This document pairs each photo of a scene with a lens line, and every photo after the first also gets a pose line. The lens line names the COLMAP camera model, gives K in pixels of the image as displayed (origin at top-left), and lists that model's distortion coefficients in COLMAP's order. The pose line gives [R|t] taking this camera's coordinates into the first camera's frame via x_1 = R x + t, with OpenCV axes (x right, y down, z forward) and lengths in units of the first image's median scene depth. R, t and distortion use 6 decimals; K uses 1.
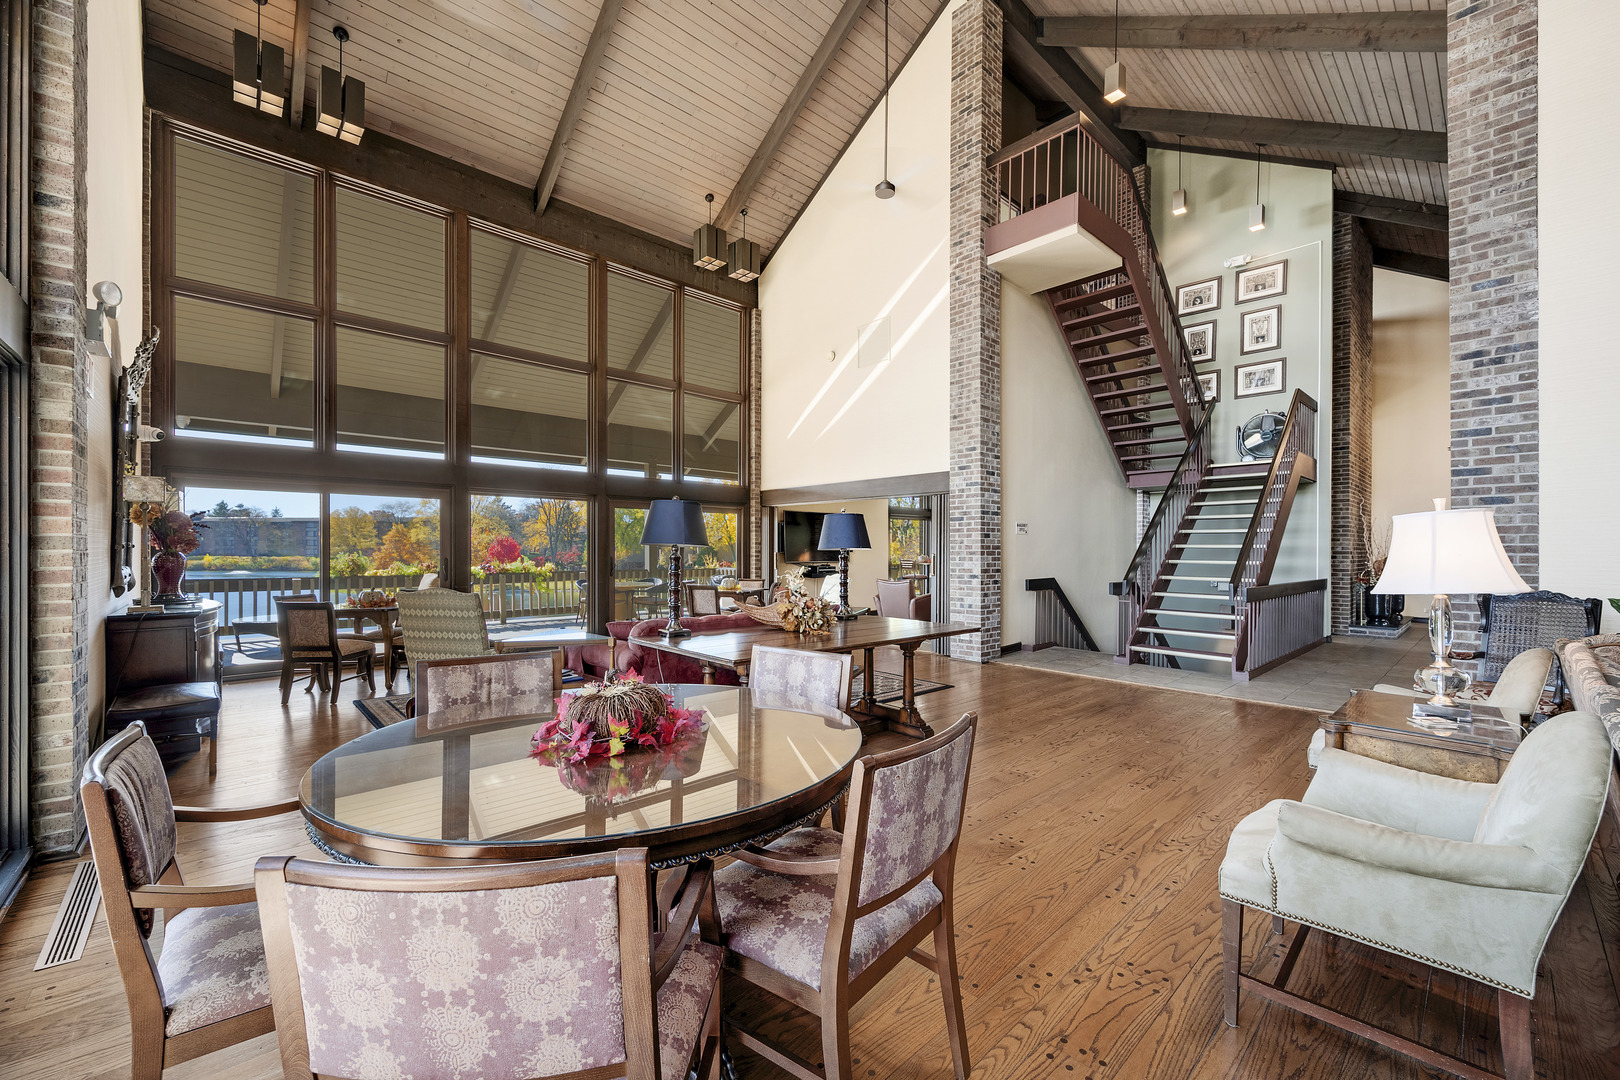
lens RADIAL K [[644.8, 0, 818.2], [0, 644.8, 553.2], [0, 0, 1]] dist [0.000206, 0.000002]
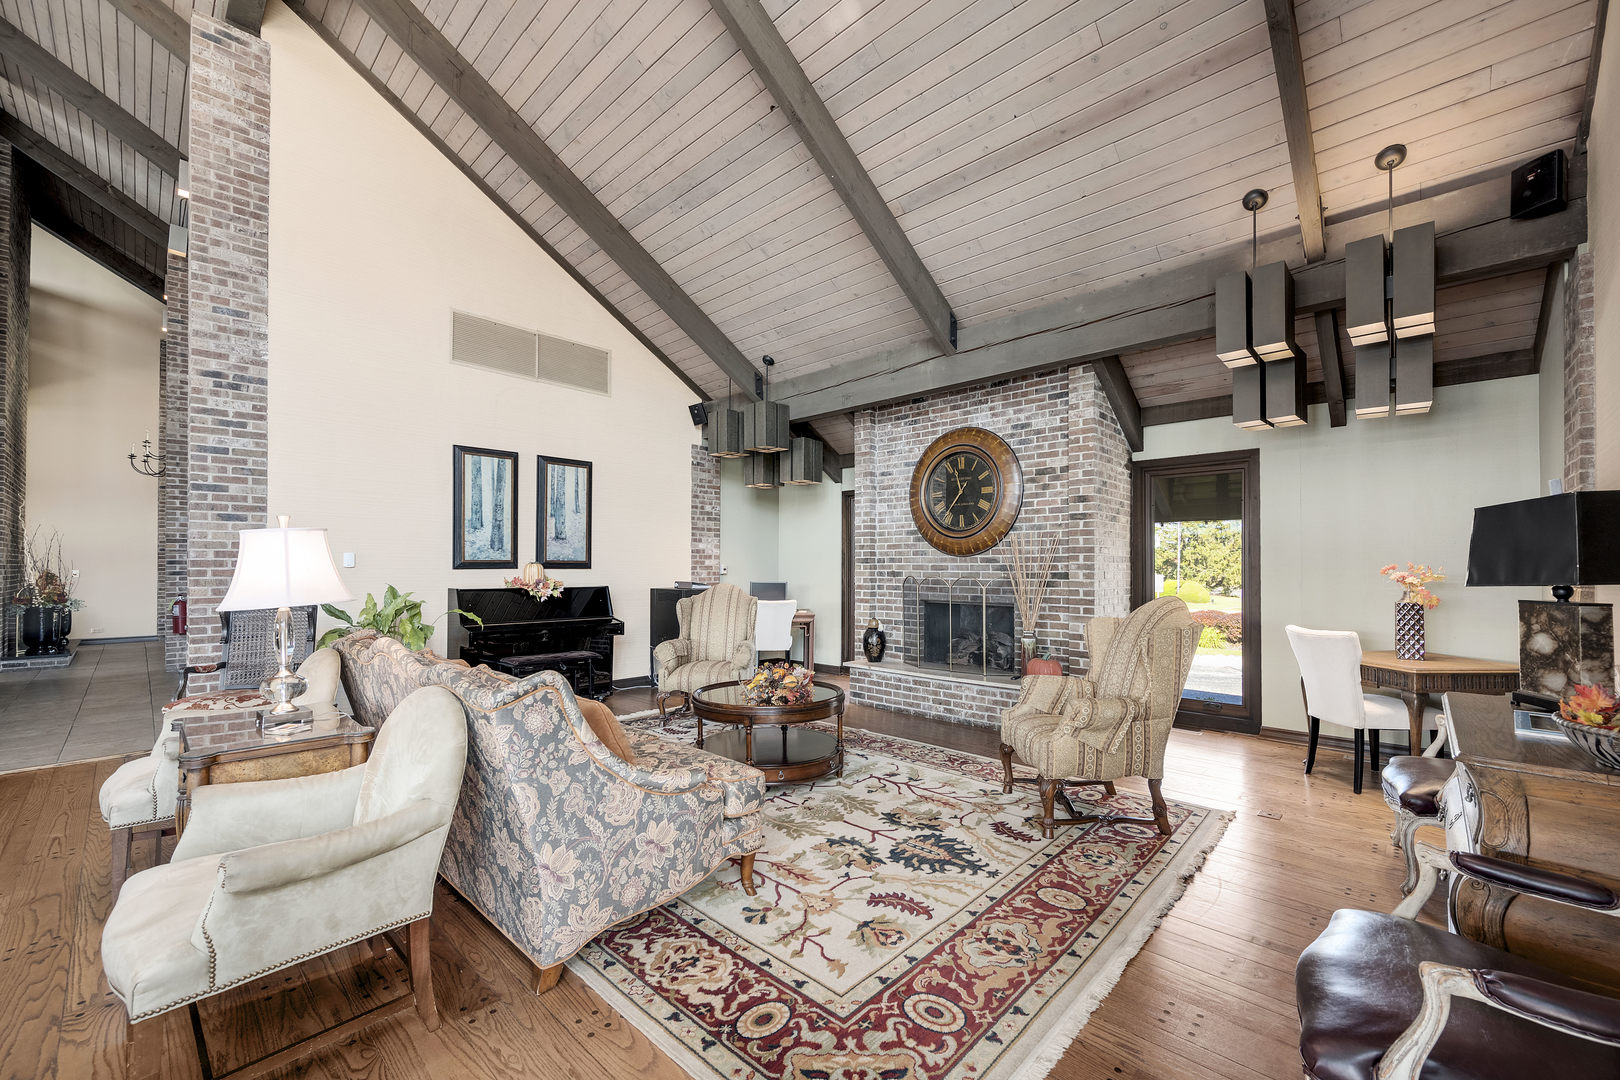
lens RADIAL K [[658.2, 0, 816.1], [0, 658.2, 561.1], [0, 0, 1]] dist [-0.000497, -0.000113]
pose [[-0.060248, 0.005258, 0.998170, -0.087548], [0.003034, 0.999982, -0.005084, -0.001756], [-0.998179, 0.002722, -0.060263, 0.108048]]
